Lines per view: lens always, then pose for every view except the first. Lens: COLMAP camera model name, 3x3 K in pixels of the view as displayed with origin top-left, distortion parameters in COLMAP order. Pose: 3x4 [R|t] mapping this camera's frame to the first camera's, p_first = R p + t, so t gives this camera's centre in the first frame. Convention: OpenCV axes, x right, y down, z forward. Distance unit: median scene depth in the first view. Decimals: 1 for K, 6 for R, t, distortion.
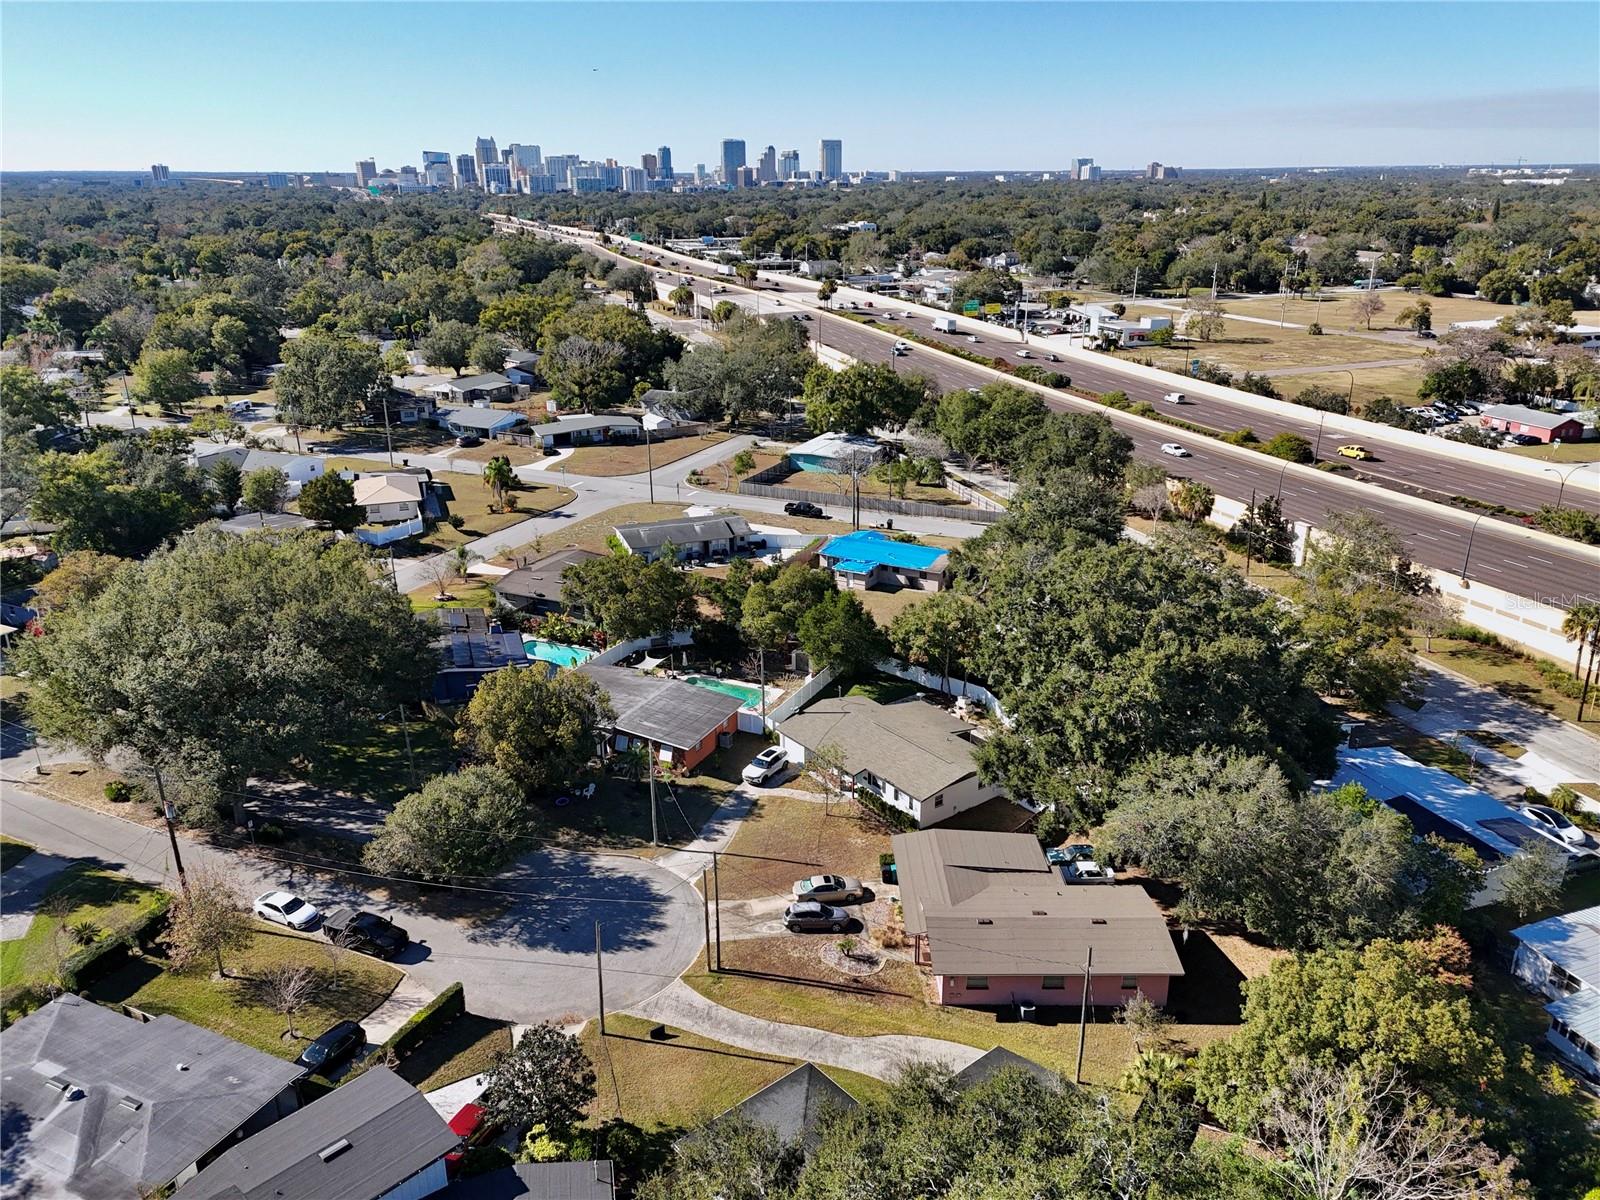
lens RADIAL K [[1172.3, 0, 805.6], [0, 1172.3, 604.1], [0, 0, 1]] dist [0.078083, -0.068891]
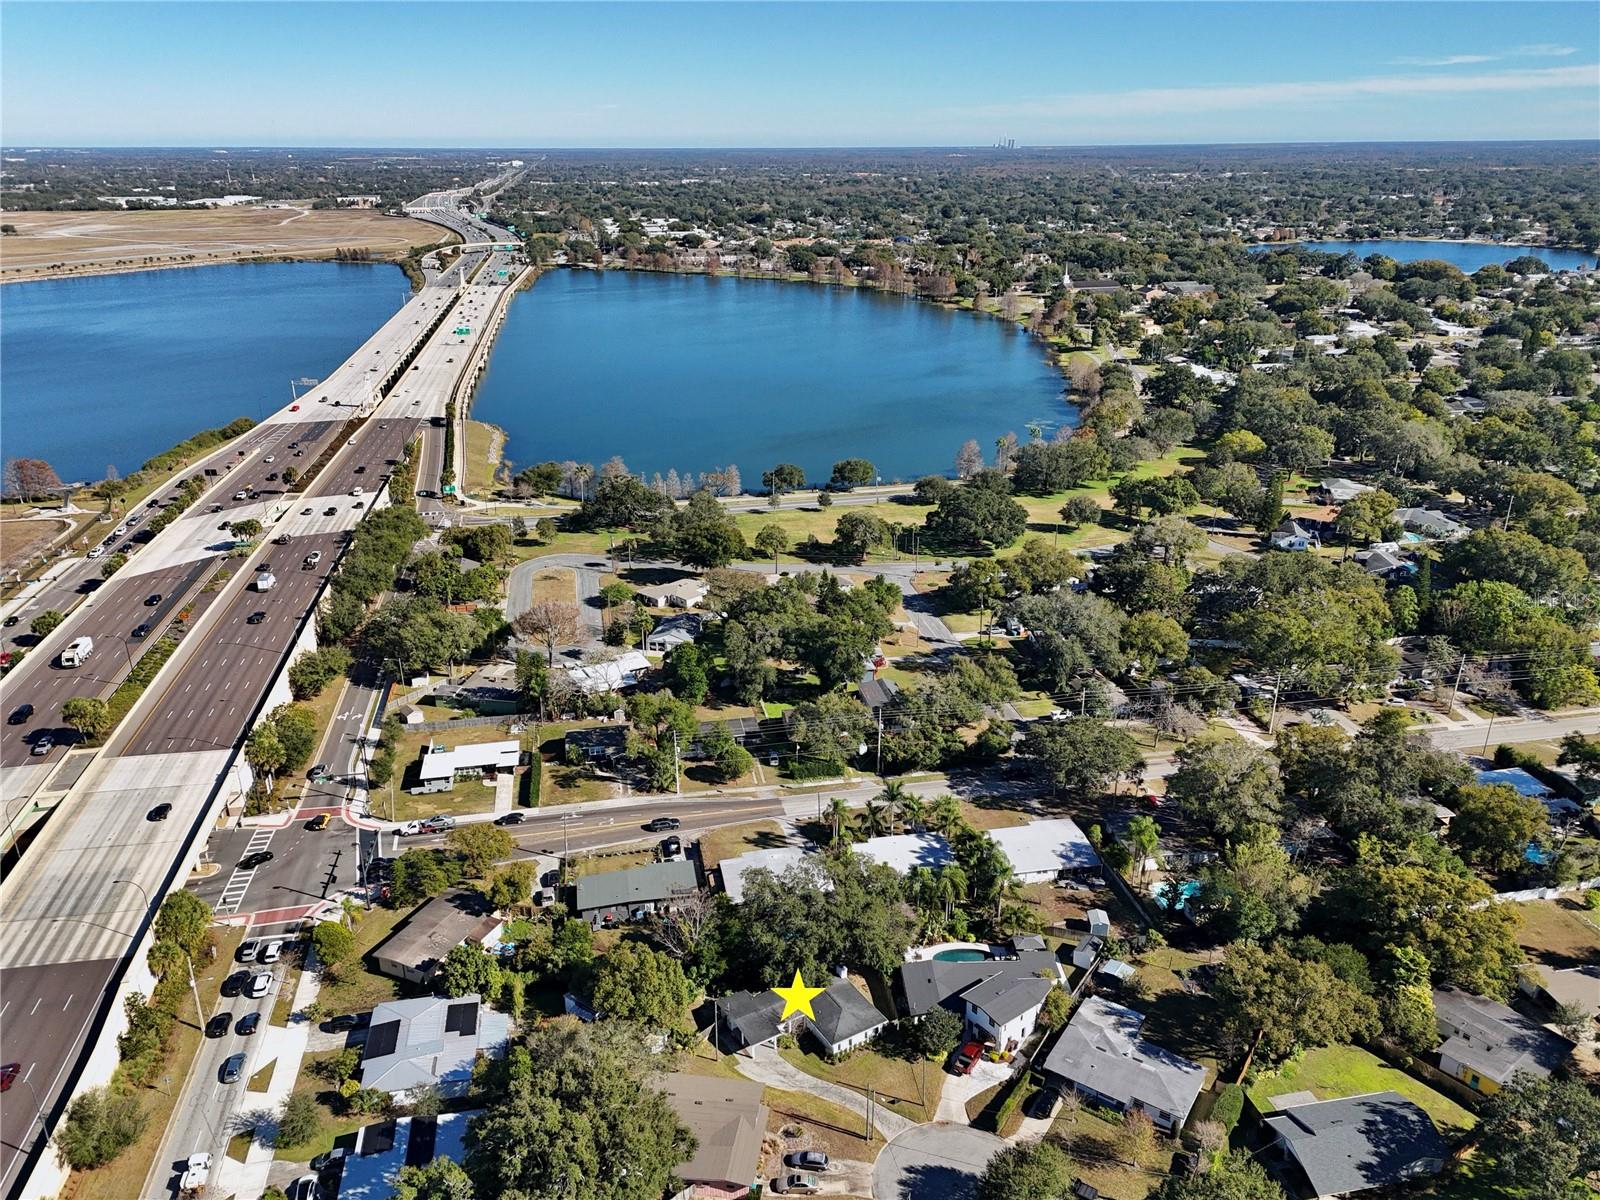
lens RADIAL K [[1172.3, 0, 802.9], [0, 1172.3, 604.7], [0, 0, 1]] dist [0.078083, -0.068891]
pose [[-0.987843, -0.048957, 0.147545, -0.161371], [0.061079, 0.750555, 0.657979, -1.217258], [-0.142953, 0.658992, -0.738440, 1.426260]]
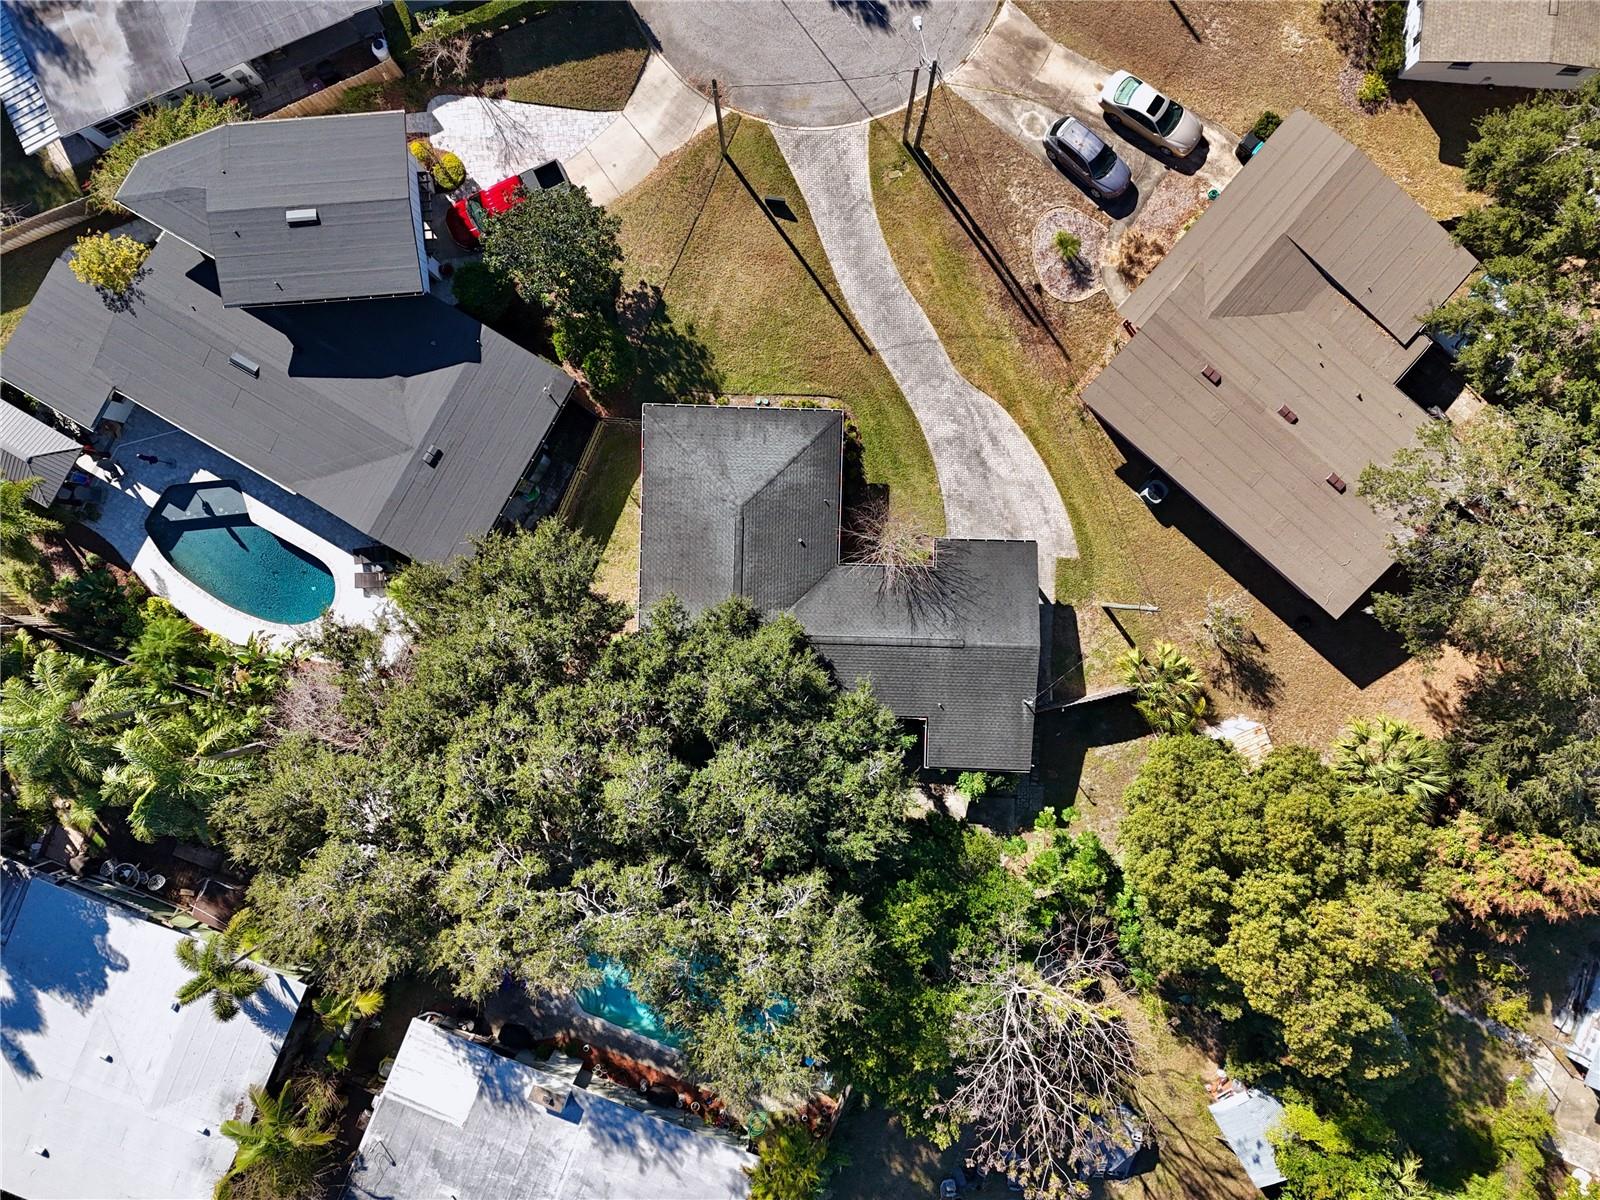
lens RADIAL K [[1172.3, 0, 799.6], [0, 1172.3, 612.6], [0, 0, 1]] dist [0.078083, -0.068891]
pose [[0.744901, 0.667133, 0.007462, 0.045275], [-0.226431, 0.242274, 0.943415, -0.224312], [0.627576, -0.704441, 0.331530, 0.396139]]
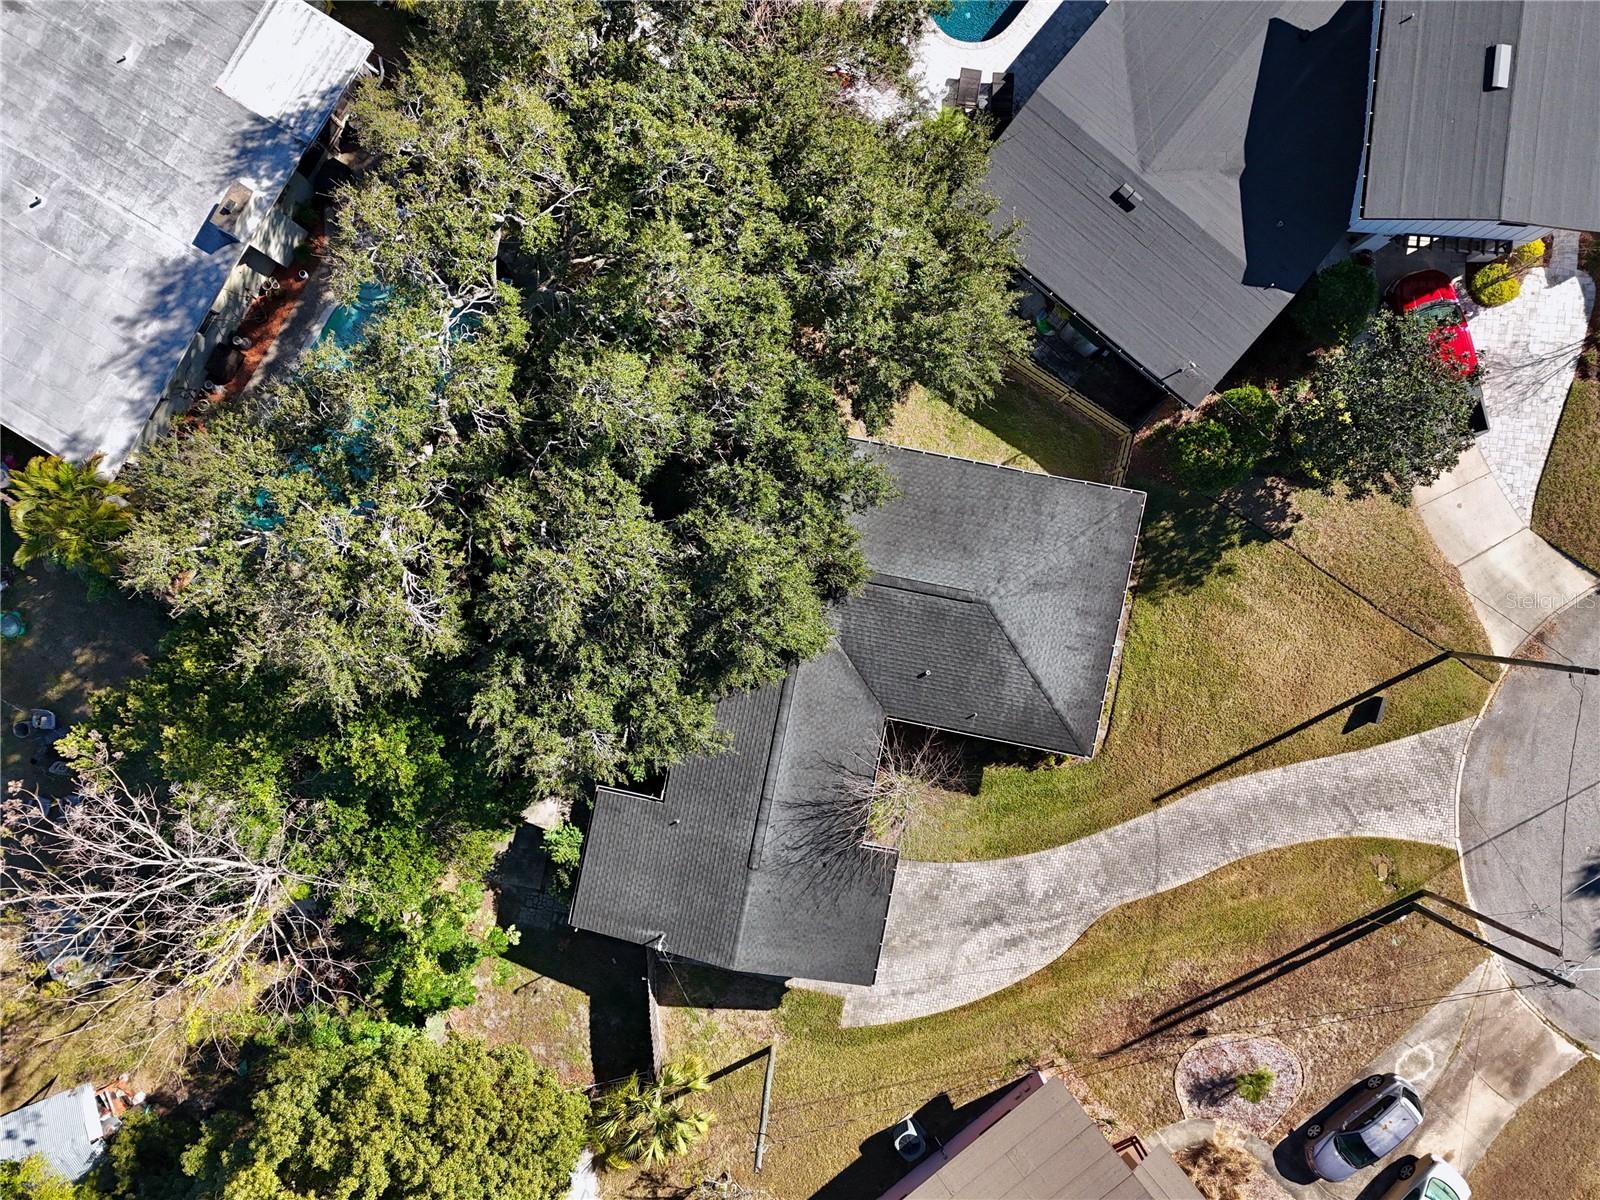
lens RADIAL K [[1172.3, 0, 802.1], [0, 1172.3, 607.7], [0, 0, 1]] dist [0.078083, -0.068891]
pose [[-0.780859, 0.624376, 0.020368, 0.038862], [-0.201117, -0.282122, 0.938061, -0.086084], [0.591449, 0.728397, 0.345870, 0.418456]]
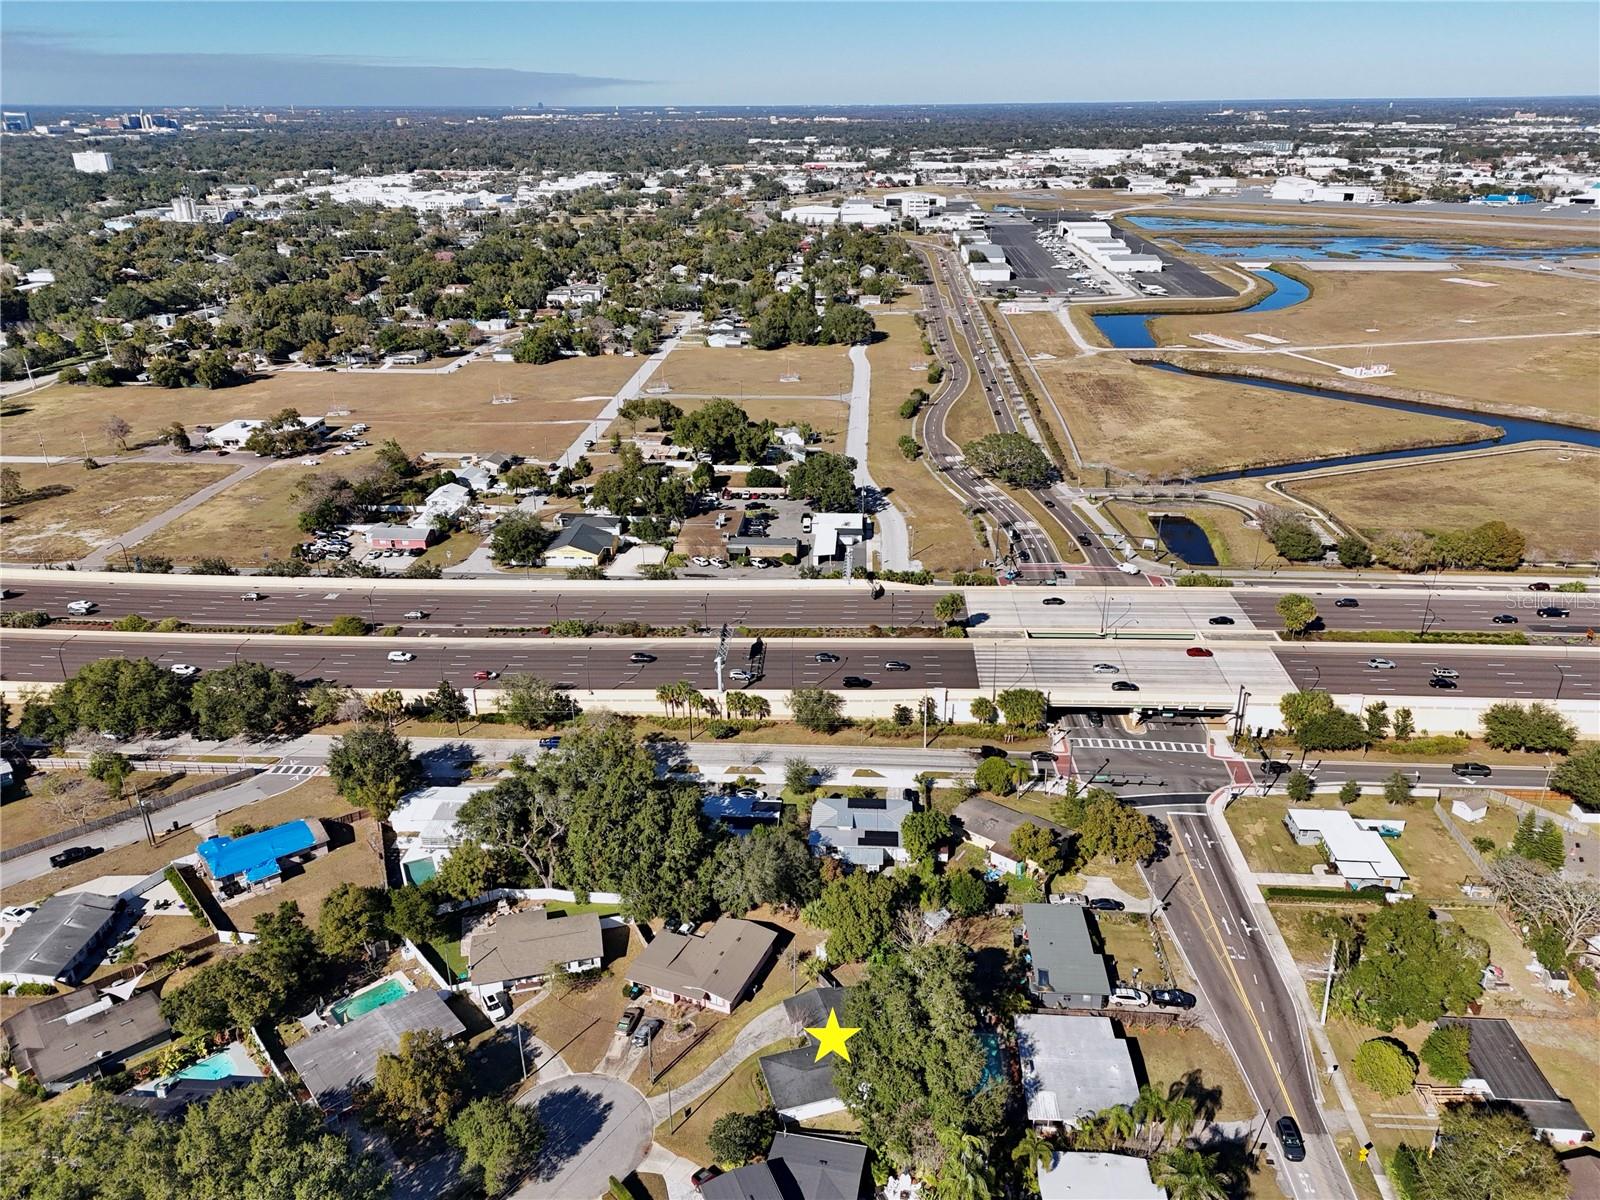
lens RADIAL K [[1172.3, 0, 801.1], [0, 1172.3, 601.3], [0, 0, 1]] dist [0.078083, -0.068891]
pose [[0.397860, -0.354365, 0.846246, -1.033962], [0.318888, 0.918296, 0.234612, -0.607950], [-0.860243, 0.176515, 0.478356, -0.209592]]
